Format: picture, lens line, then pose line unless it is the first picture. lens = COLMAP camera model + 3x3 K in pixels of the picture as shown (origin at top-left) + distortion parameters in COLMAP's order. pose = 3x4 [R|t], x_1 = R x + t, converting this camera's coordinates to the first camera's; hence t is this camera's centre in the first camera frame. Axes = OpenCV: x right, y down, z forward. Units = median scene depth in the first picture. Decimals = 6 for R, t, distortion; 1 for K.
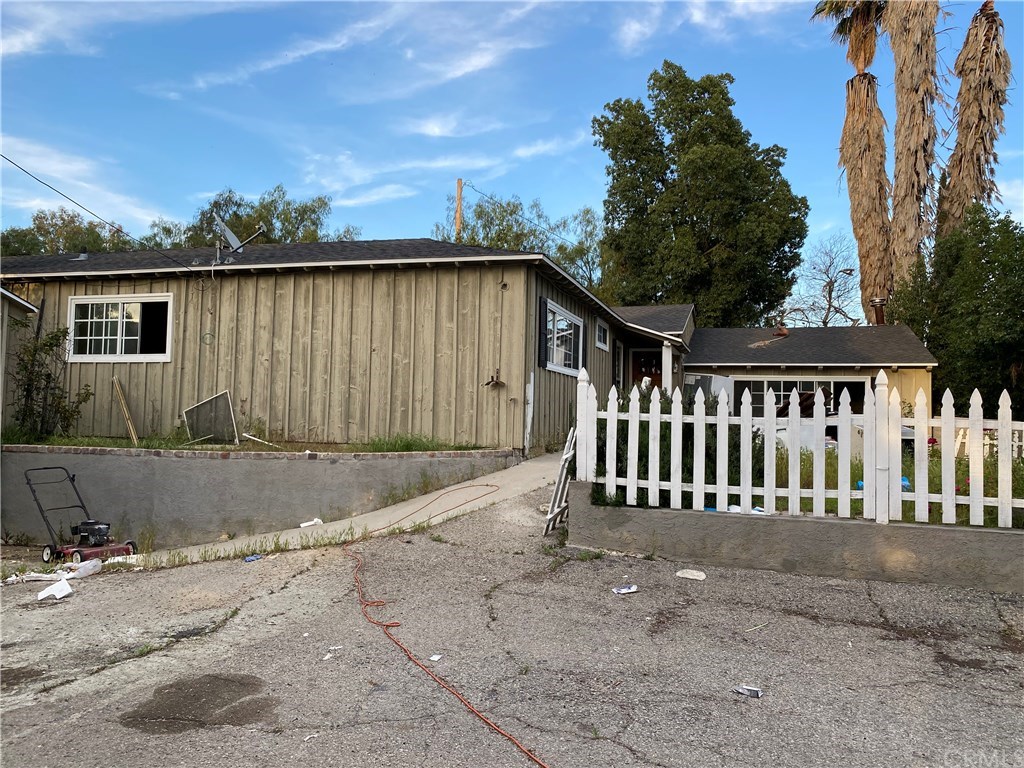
lens RADIAL K [[788.9, 0, 512.8], [0, 788.9, 384.6], [0, 0, 1]] dist [0.002288, -0.004448]
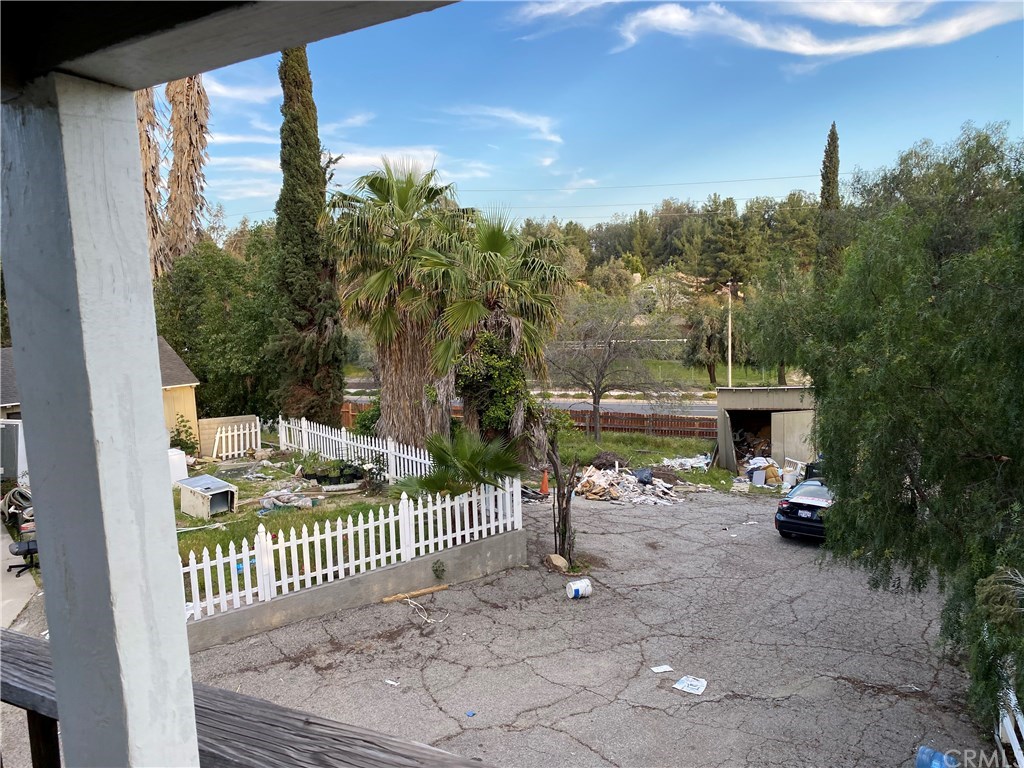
lens RADIAL K [[788.9, 0, 511.6], [0, 788.9, 385.1], [0, 0, 1]] dist [0.002288, -0.004448]
pose [[0.575997, -0.140669, 0.805257, -0.160896], [0.025266, 0.987675, 0.154463, -0.151212], [-0.817061, -0.068625, 0.572452, -0.133299]]
